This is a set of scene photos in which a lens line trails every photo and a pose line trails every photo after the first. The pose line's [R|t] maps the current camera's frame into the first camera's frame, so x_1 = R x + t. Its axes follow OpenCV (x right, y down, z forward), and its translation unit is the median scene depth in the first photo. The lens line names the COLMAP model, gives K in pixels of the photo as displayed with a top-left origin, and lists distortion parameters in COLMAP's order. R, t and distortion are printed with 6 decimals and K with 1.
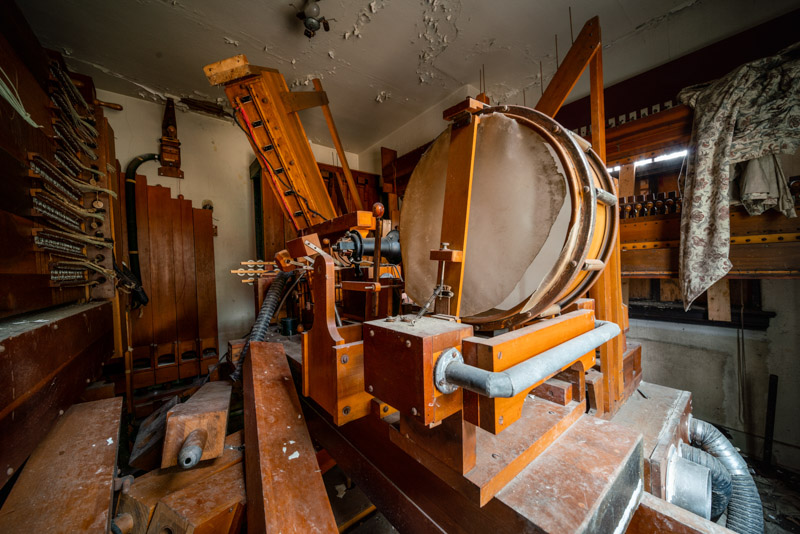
lens RADIAL K [[288.2, 0, 400.0], [0, 288.2, 267.0], [0, 0, 1]] dist [-0.000976, -0.000182]
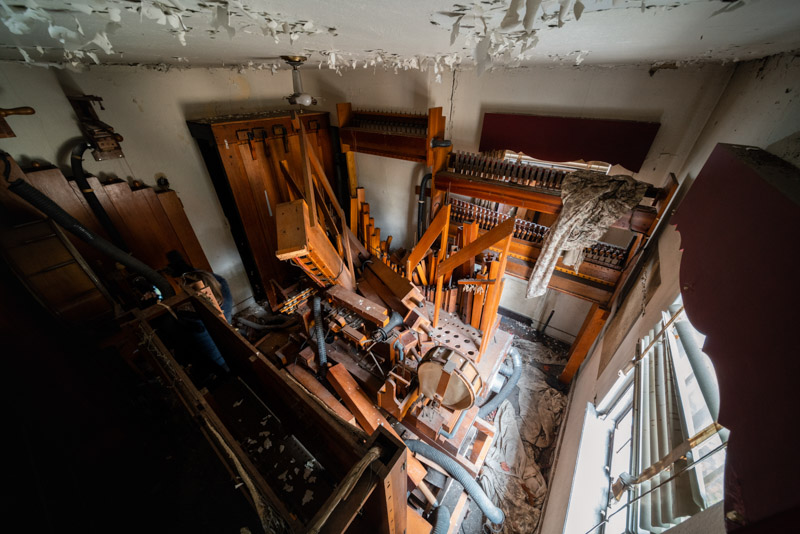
lens RADIAL K [[288.2, 0, 400.0], [0, 288.2, 267.0], [0, 0, 1]] dist [-0.000976, -0.000182]
pose [[0.967045, -0.115451, 0.226924, -0.340178], [-0.032869, 0.827210, 0.560930, -1.265971], [-0.252474, -0.549904, 0.796155, -0.313579]]
